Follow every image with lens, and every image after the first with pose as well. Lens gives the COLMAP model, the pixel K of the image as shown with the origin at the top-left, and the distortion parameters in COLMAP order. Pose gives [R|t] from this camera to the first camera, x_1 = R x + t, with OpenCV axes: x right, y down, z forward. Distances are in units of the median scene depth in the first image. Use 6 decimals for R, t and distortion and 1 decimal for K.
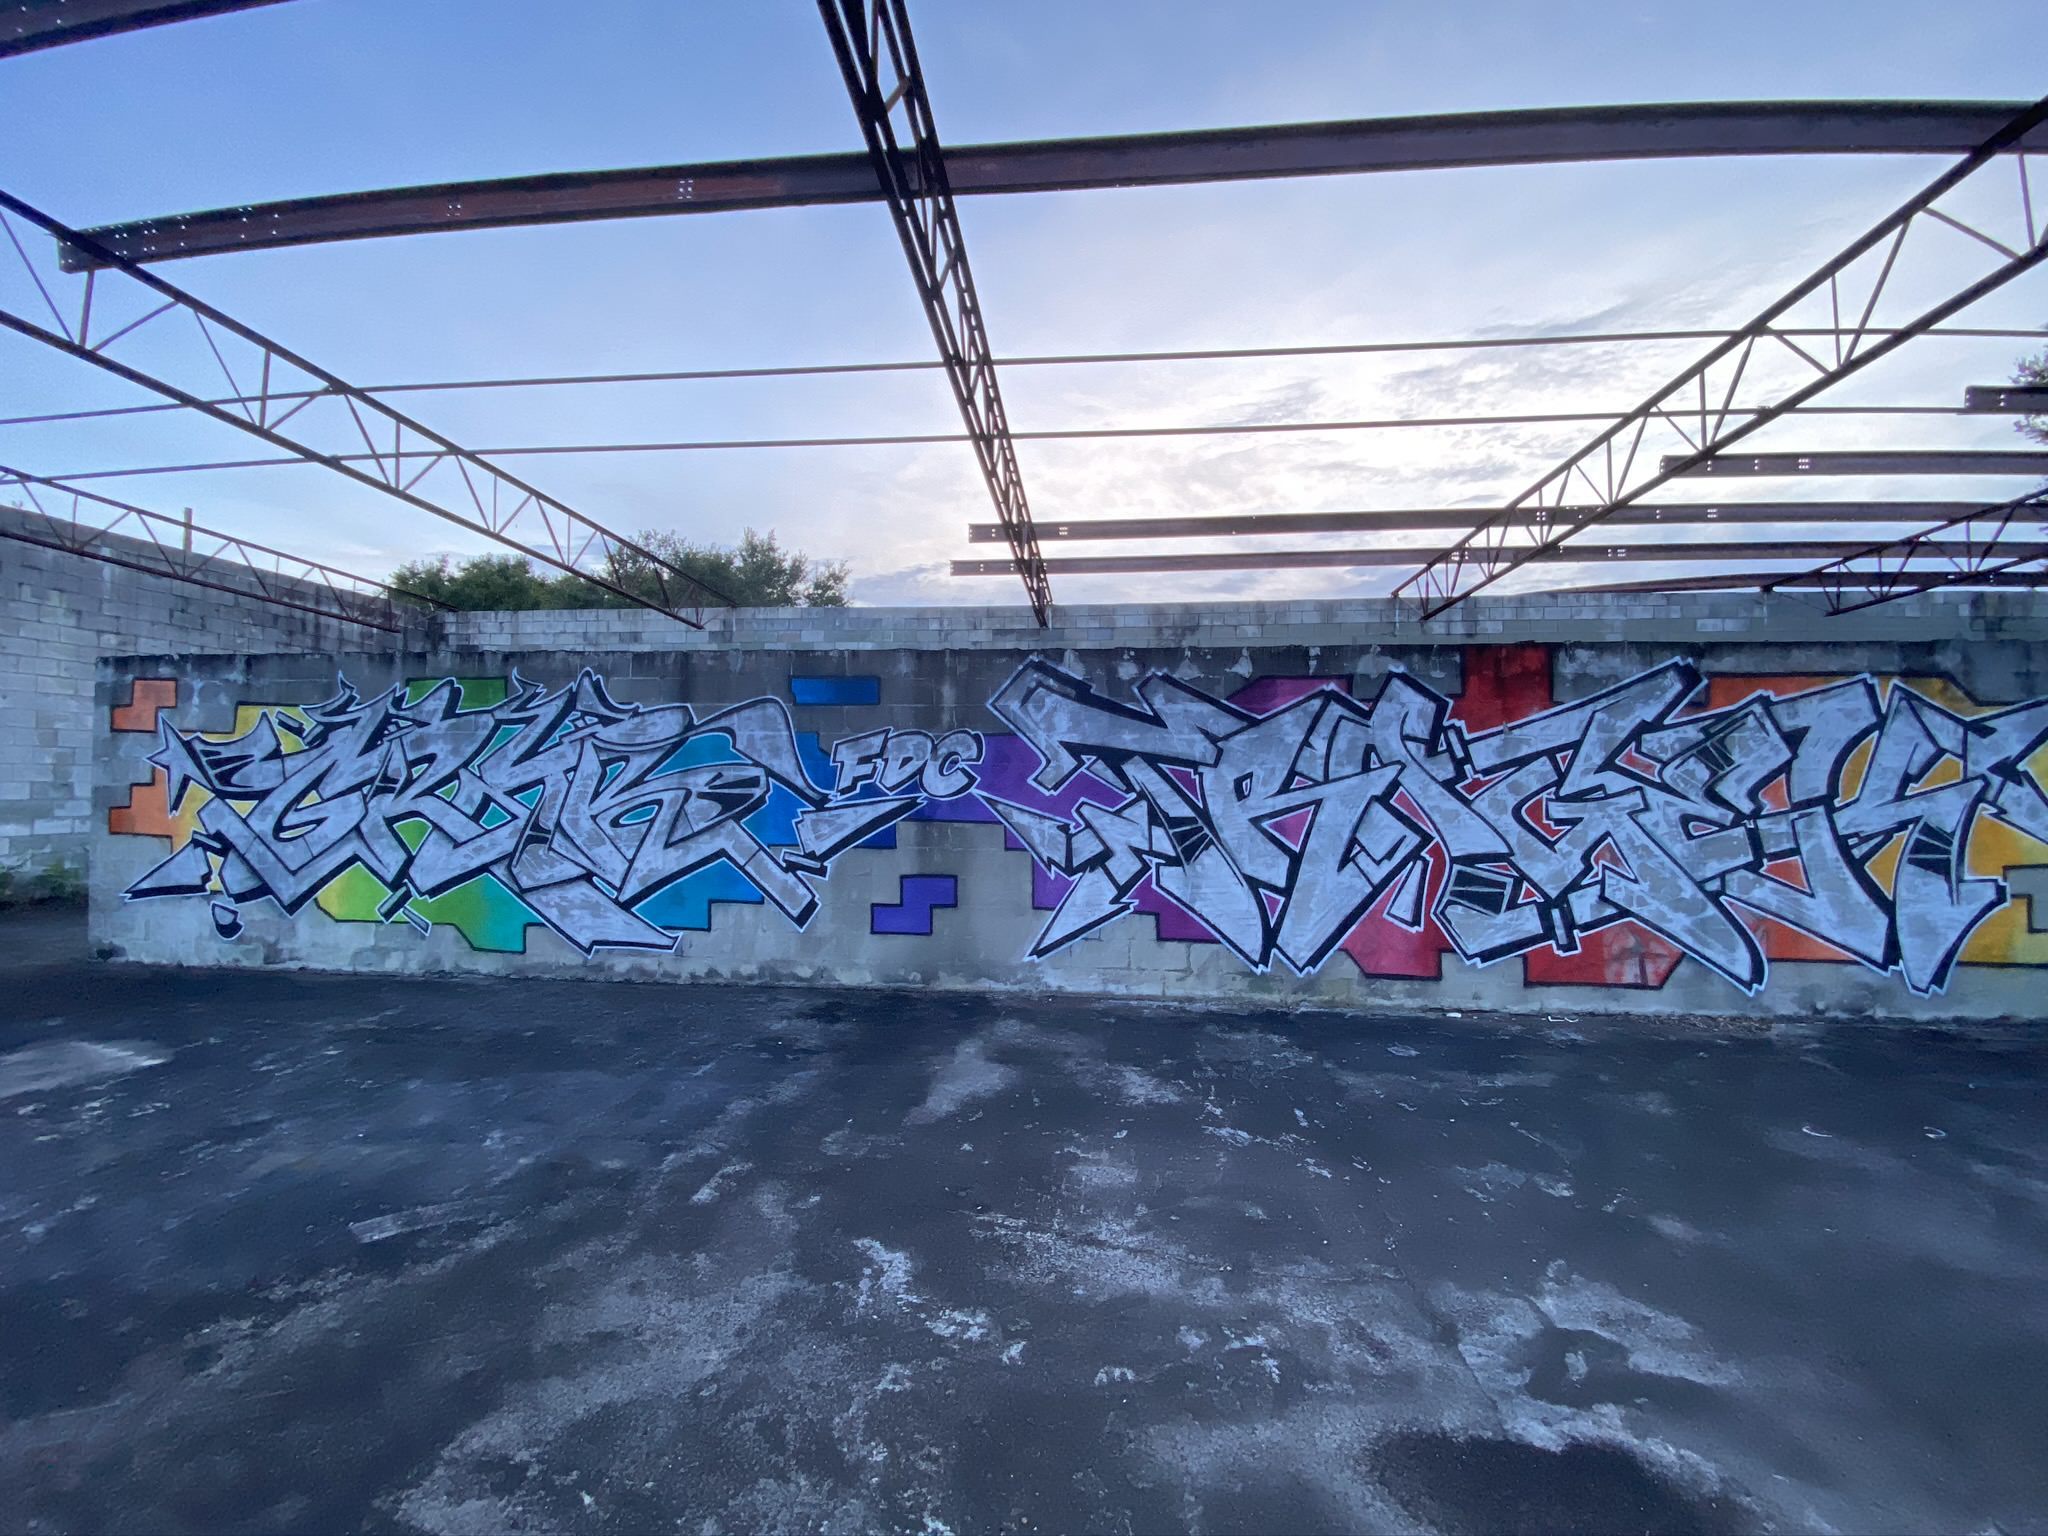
lens RADIAL K [[824.7, 0, 1031.6], [0, 824.7, 759.7], [0, 0, 1]] dist [0.012836, -0.014208]
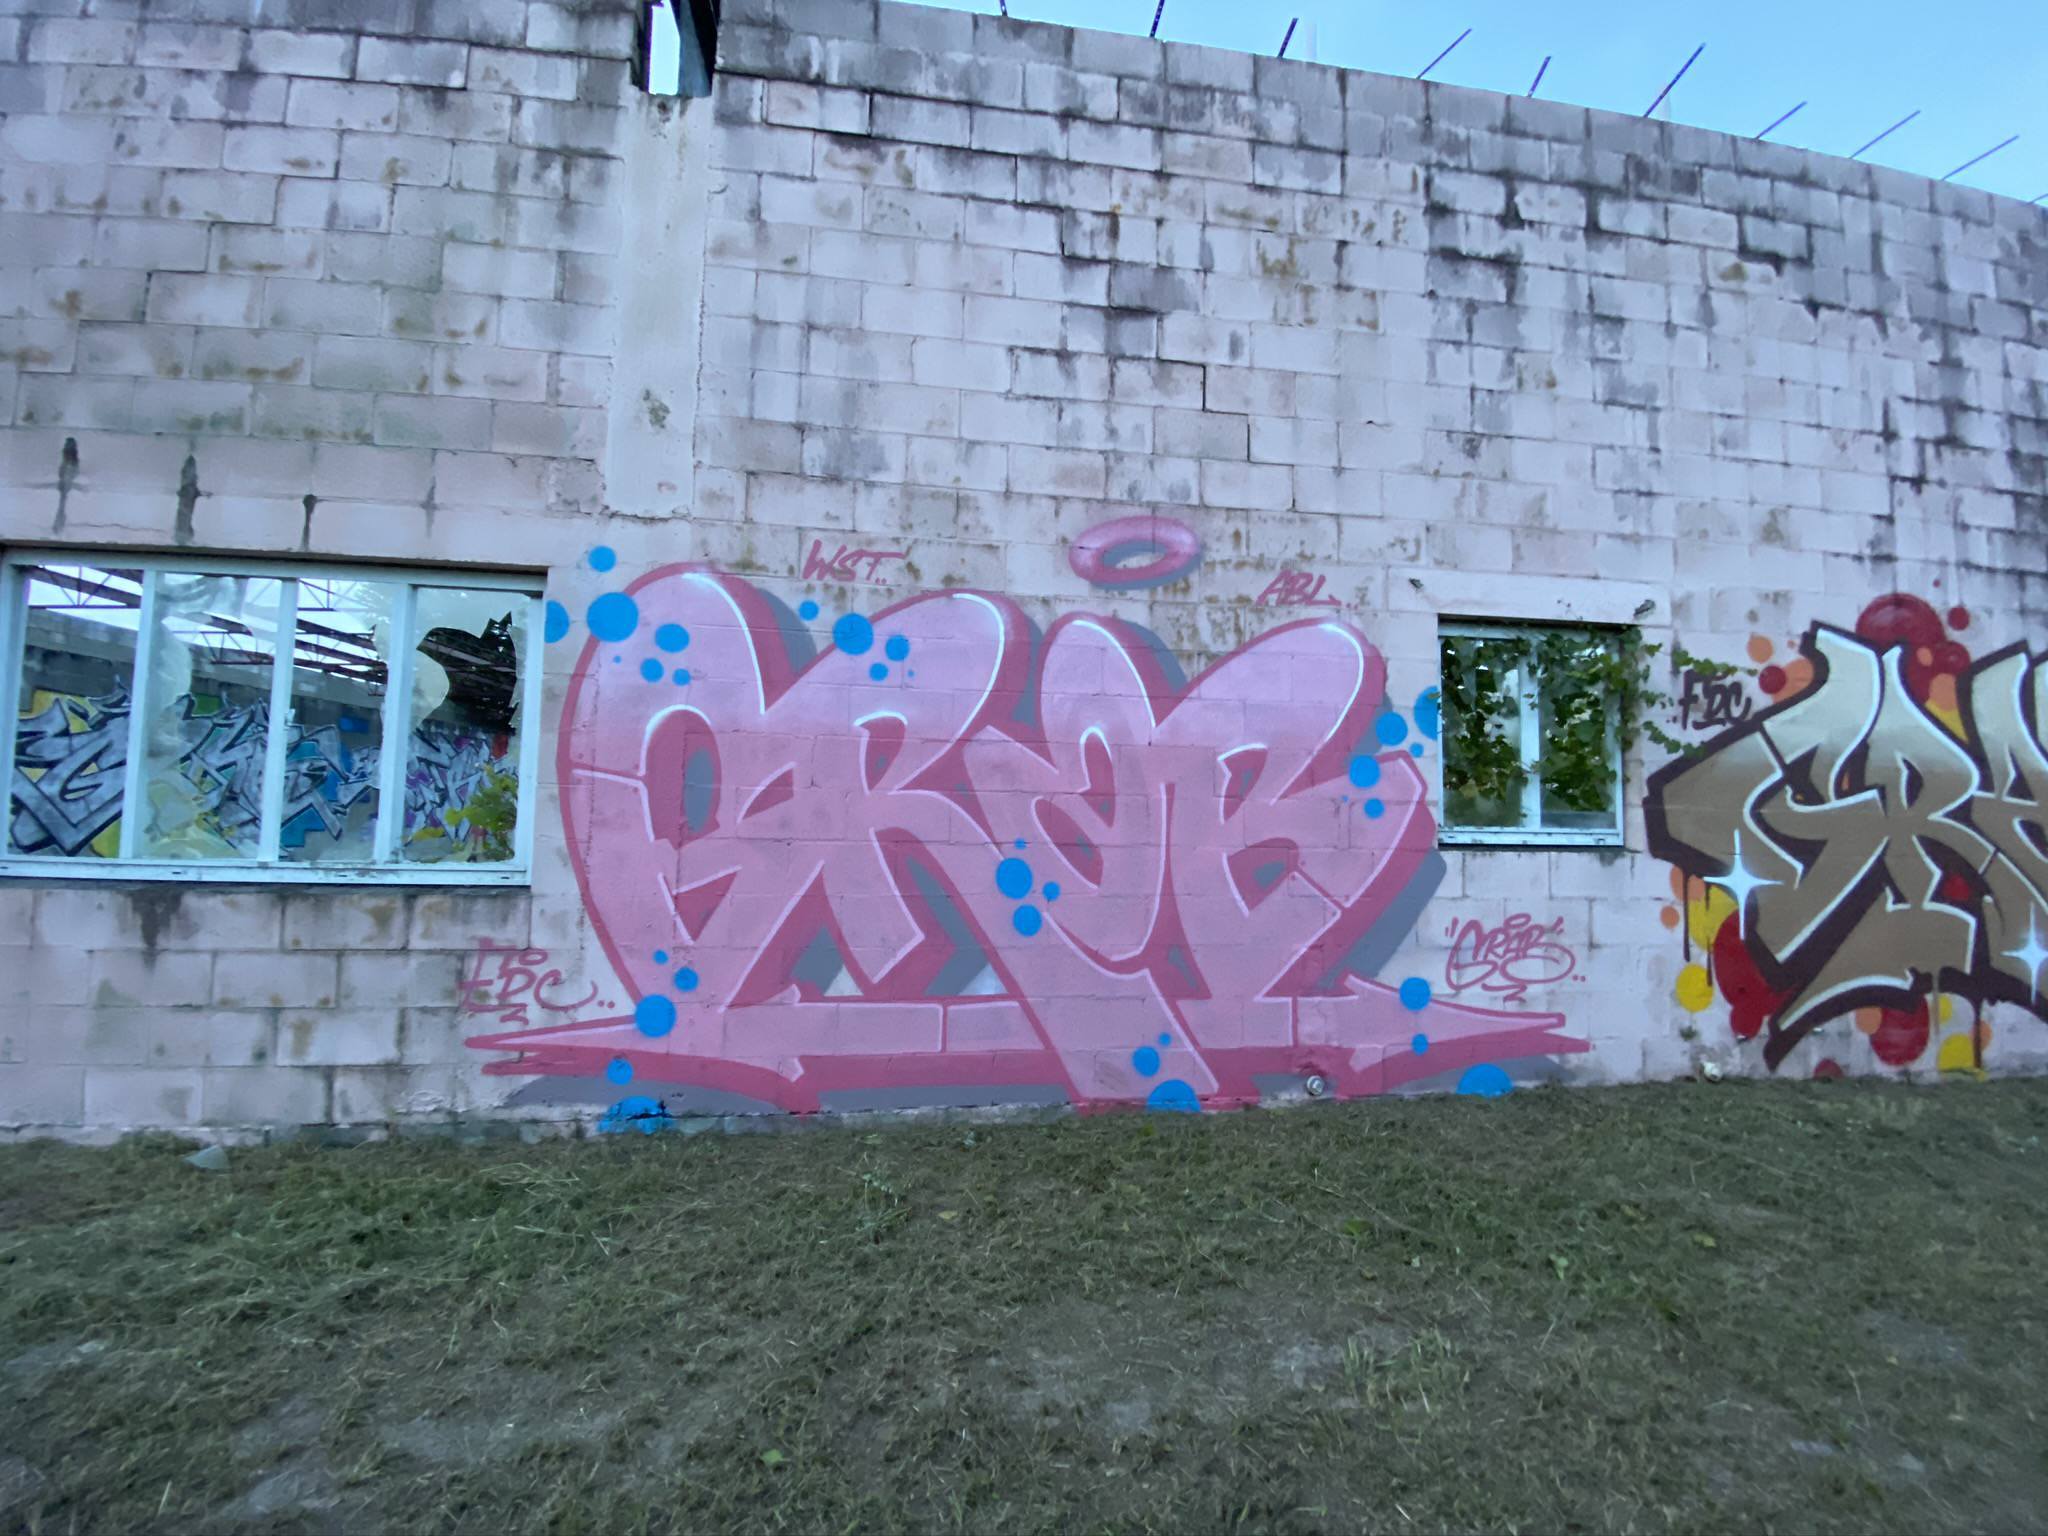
lens RADIAL K [[806.4, 0, 1068.8], [0, 806.4, 771.0], [0, 0, 1]] dist [-0.033608, -0.002177]
pose [[-0.286136, 0.031025, 0.957687, -2.593846], [-0.040717, 0.998179, -0.044503, 0.043227], [-0.957324, -0.051728, -0.284352, -0.153648]]
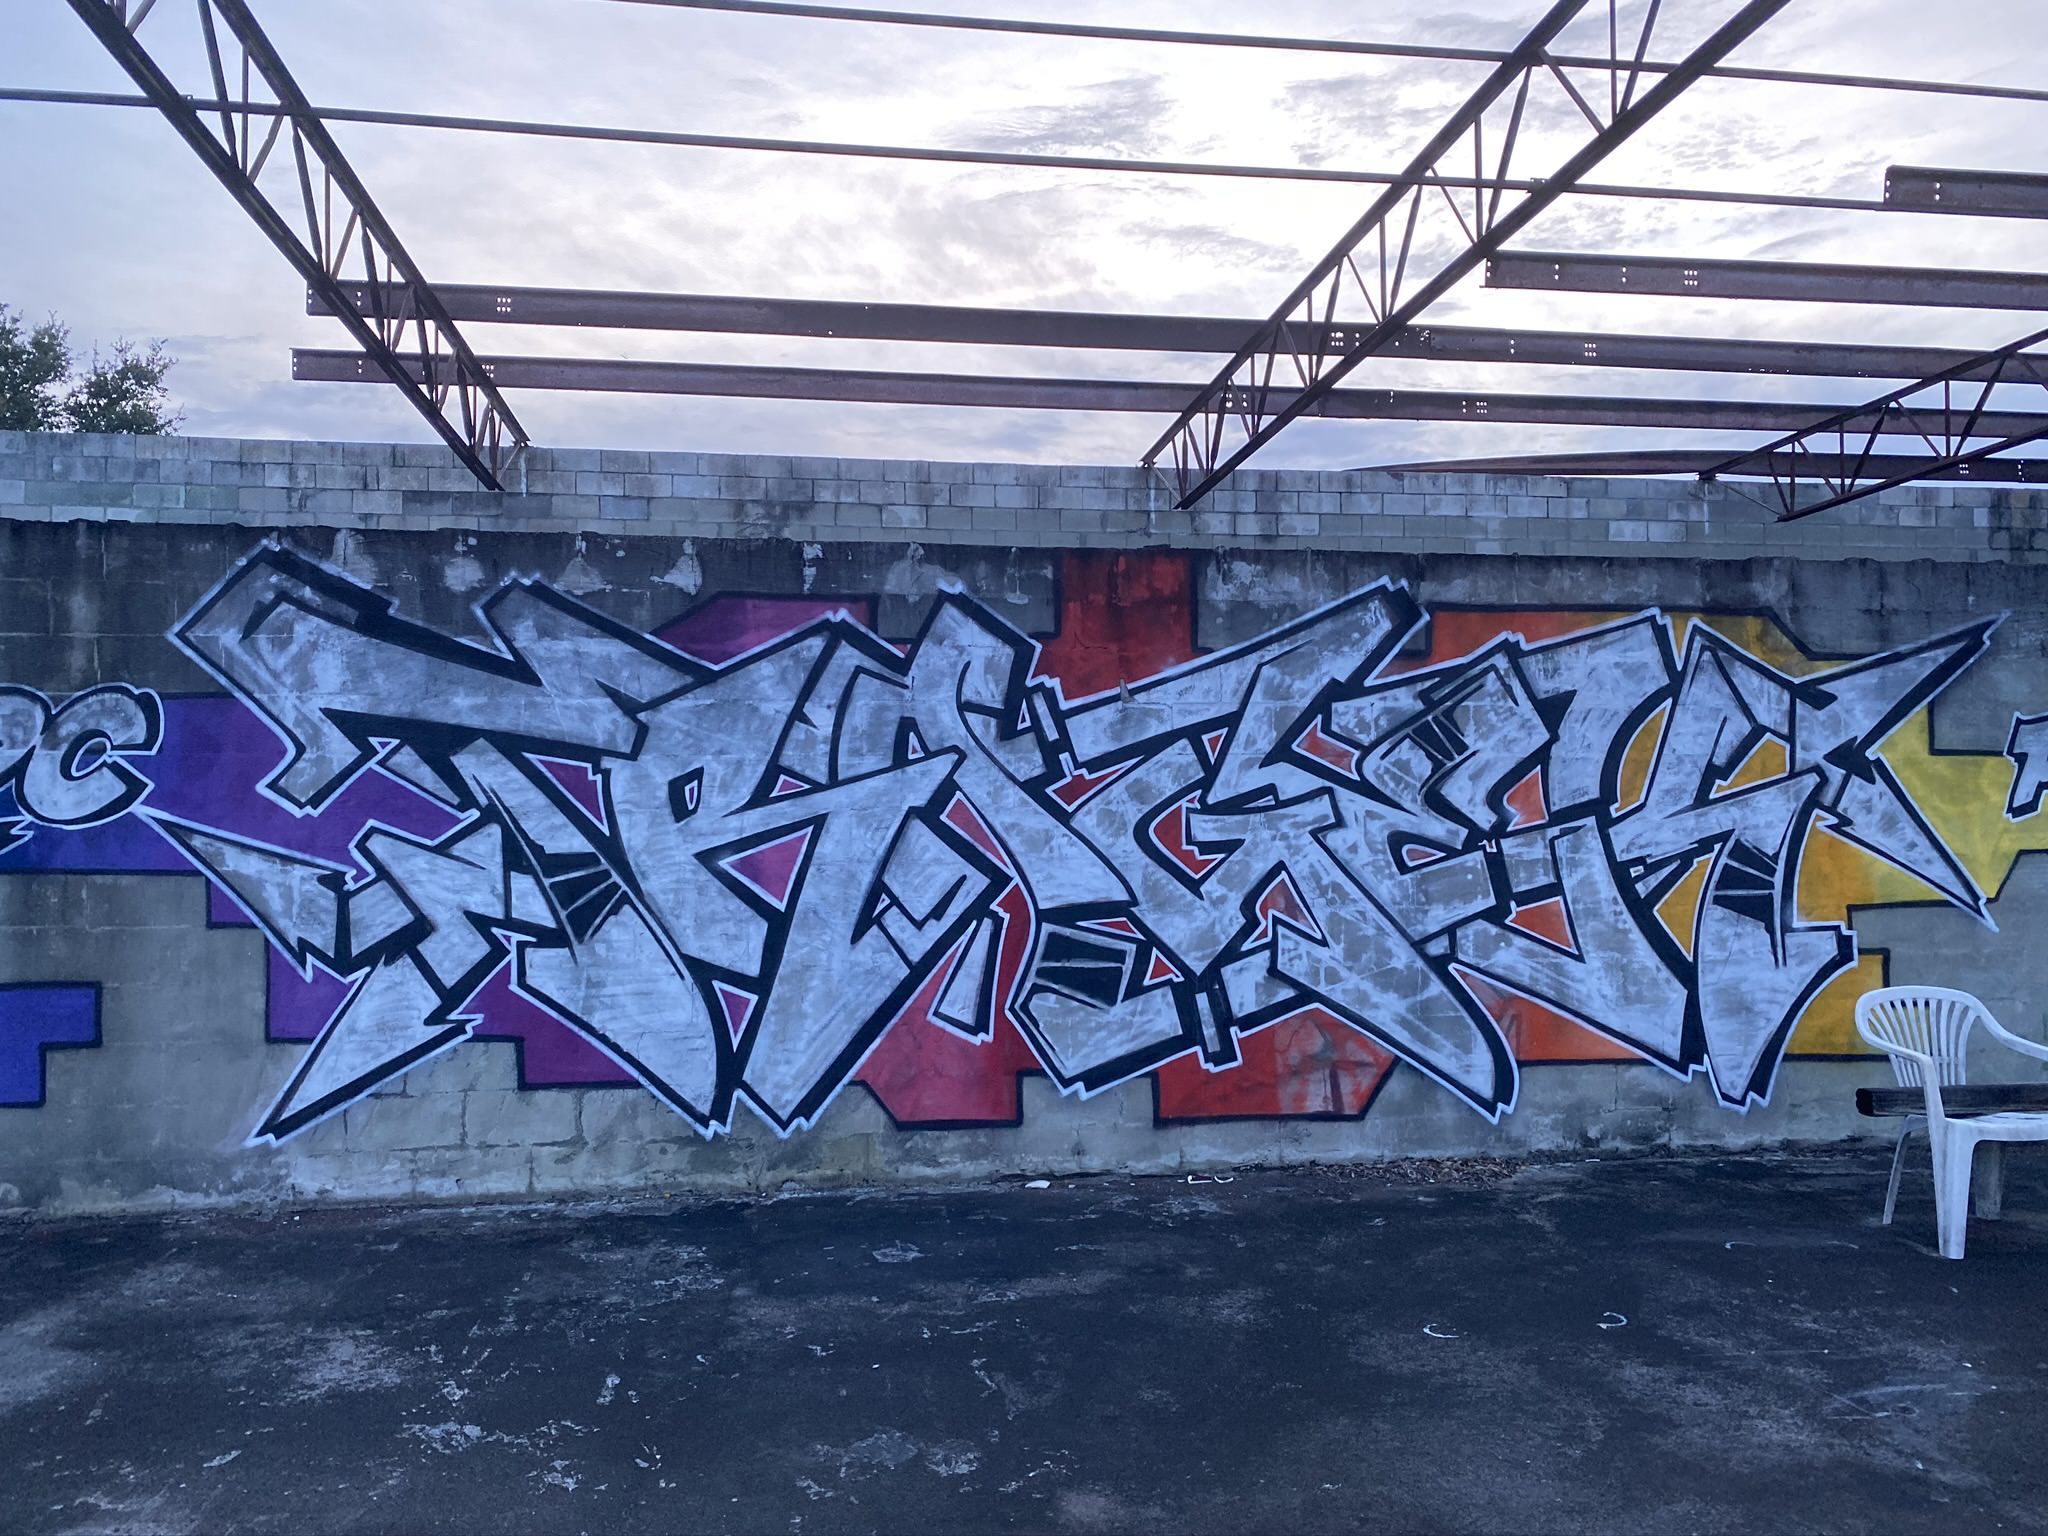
lens RADIAL K [[1538.2, 0, 1045.7], [0, 1538.2, 753.5], [0, 0, 1]] dist [0.055806, -0.062741]
pose [[0.968166, -0.003112, 0.250288, 0.219282], [0.003040, 0.999995, 0.000672, 0.005150], [-0.250289, 0.000110, 0.968171, -0.041145]]
